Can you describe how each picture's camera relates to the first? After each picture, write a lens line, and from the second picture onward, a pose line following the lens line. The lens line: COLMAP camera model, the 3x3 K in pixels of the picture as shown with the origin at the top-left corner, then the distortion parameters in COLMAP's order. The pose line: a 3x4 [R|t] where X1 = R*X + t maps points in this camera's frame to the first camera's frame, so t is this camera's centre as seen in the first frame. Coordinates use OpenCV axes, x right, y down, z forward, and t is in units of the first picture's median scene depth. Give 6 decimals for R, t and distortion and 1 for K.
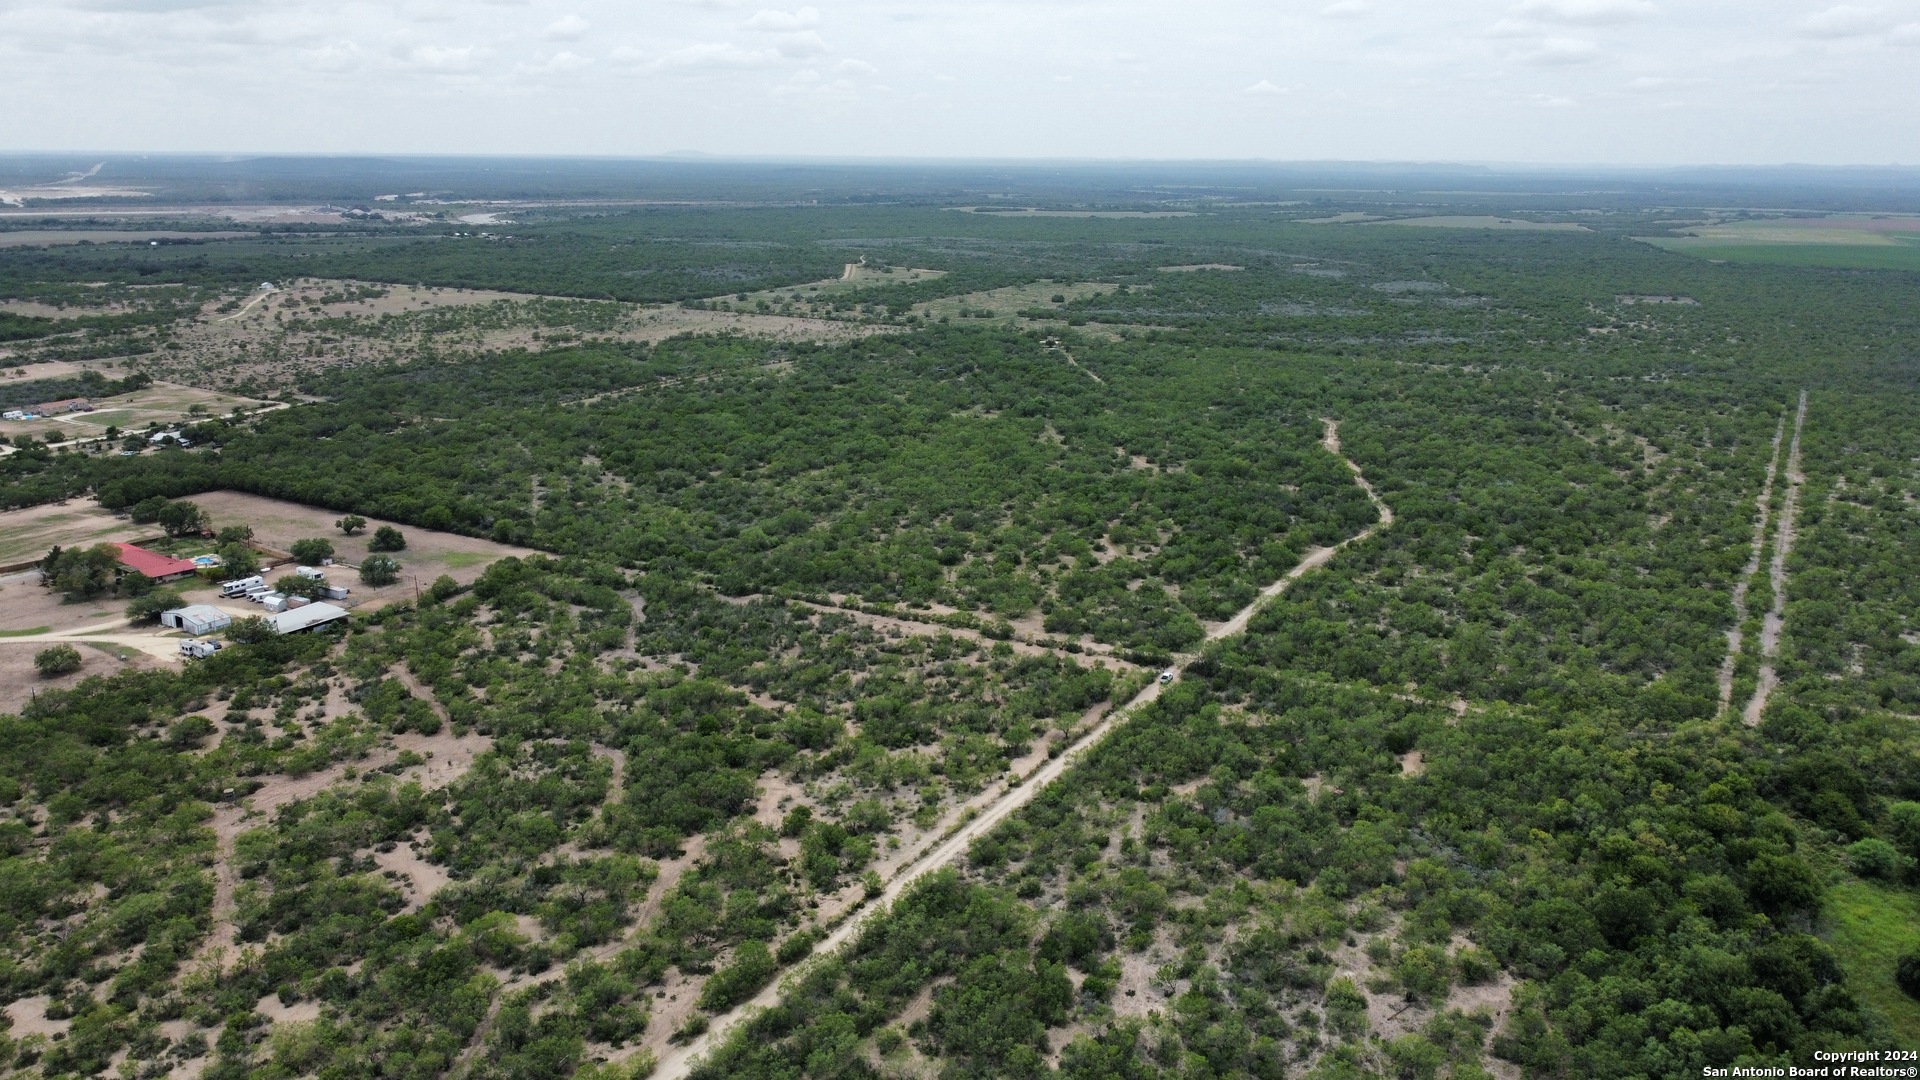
lens RADIAL K [[1455.6, 0, 960.0], [0, 1455.6, 540.0], [0, 0, 1]] dist [0.010551, -0.011716]
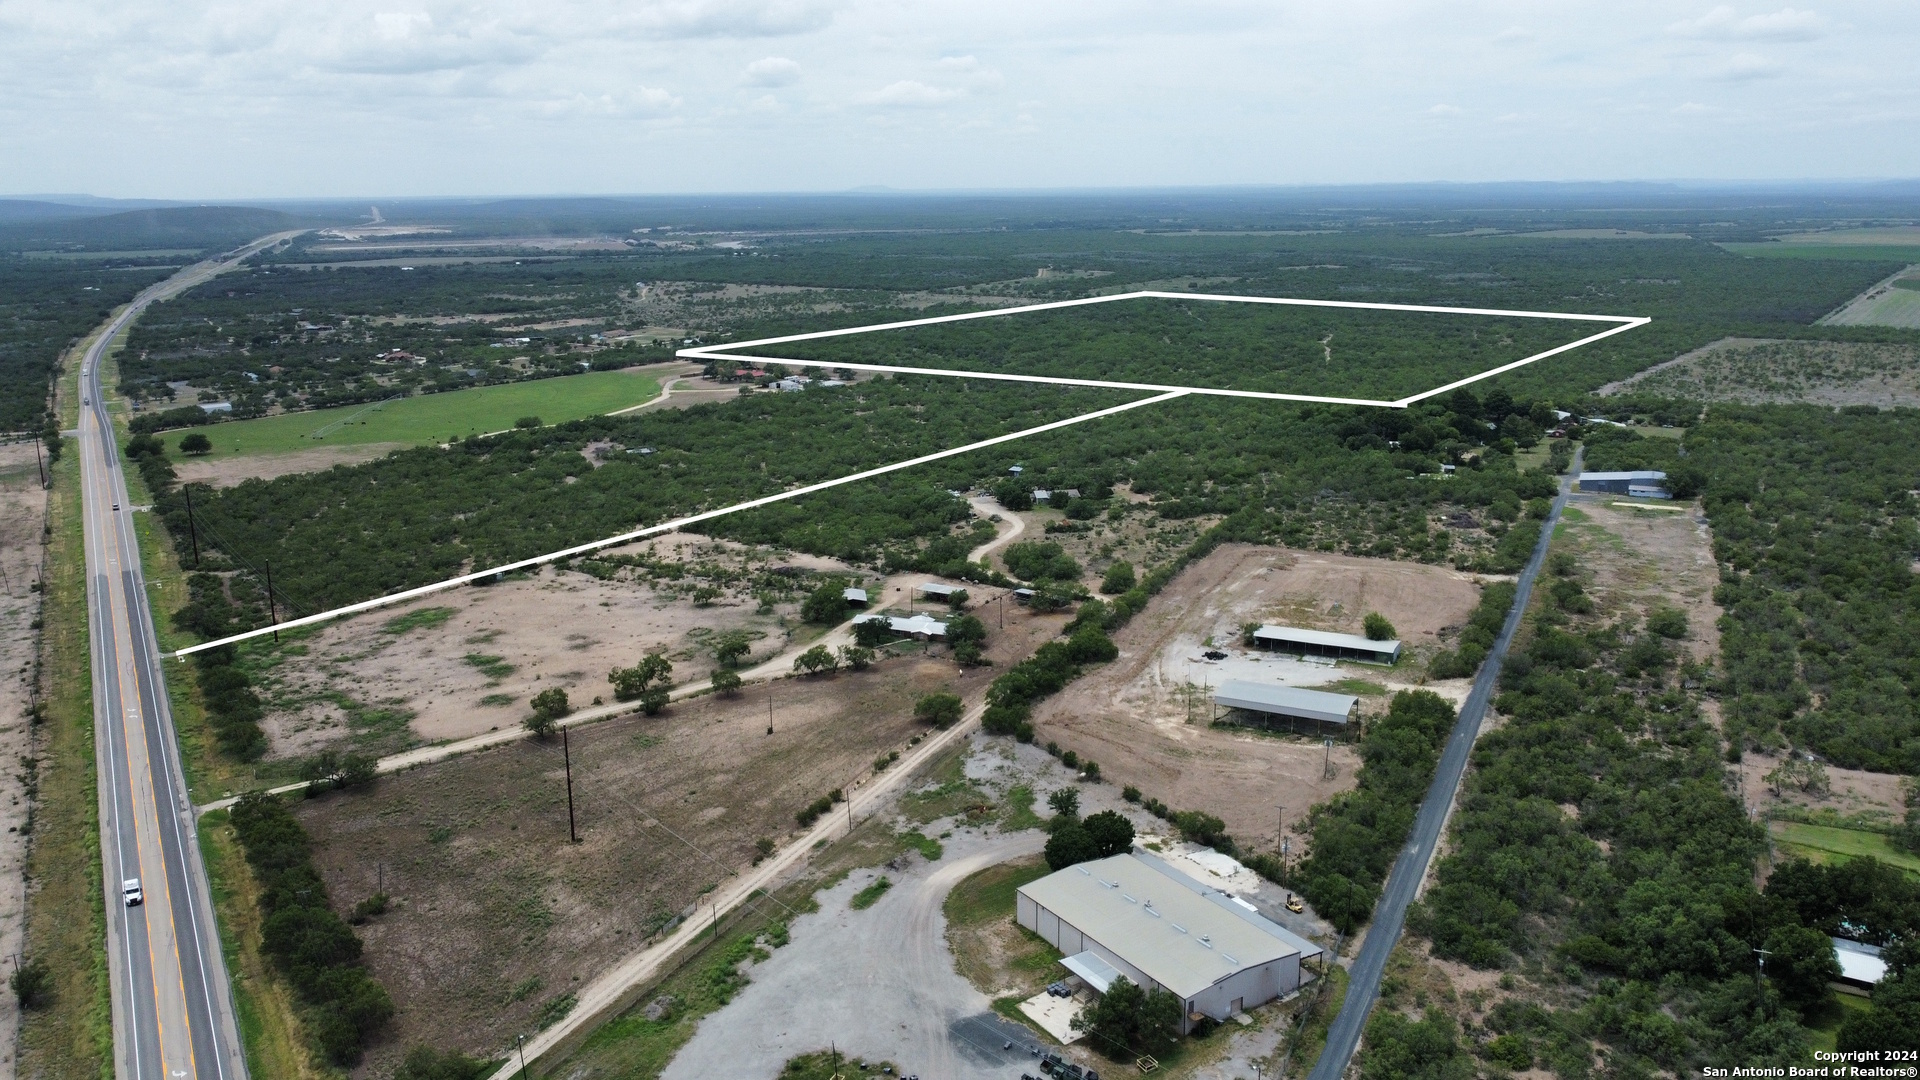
lens RADIAL K [[1455.6, 0, 960.0], [0, 1455.6, 540.0], [0, 0, 1]] dist [0.010551, -0.011716]
pose [[0.992815, 0.007890, -0.119395, 0.006041], [-0.010224, 0.999768, -0.018946, 0.045416], [0.119218, 0.020030, 0.992666, -0.173318]]
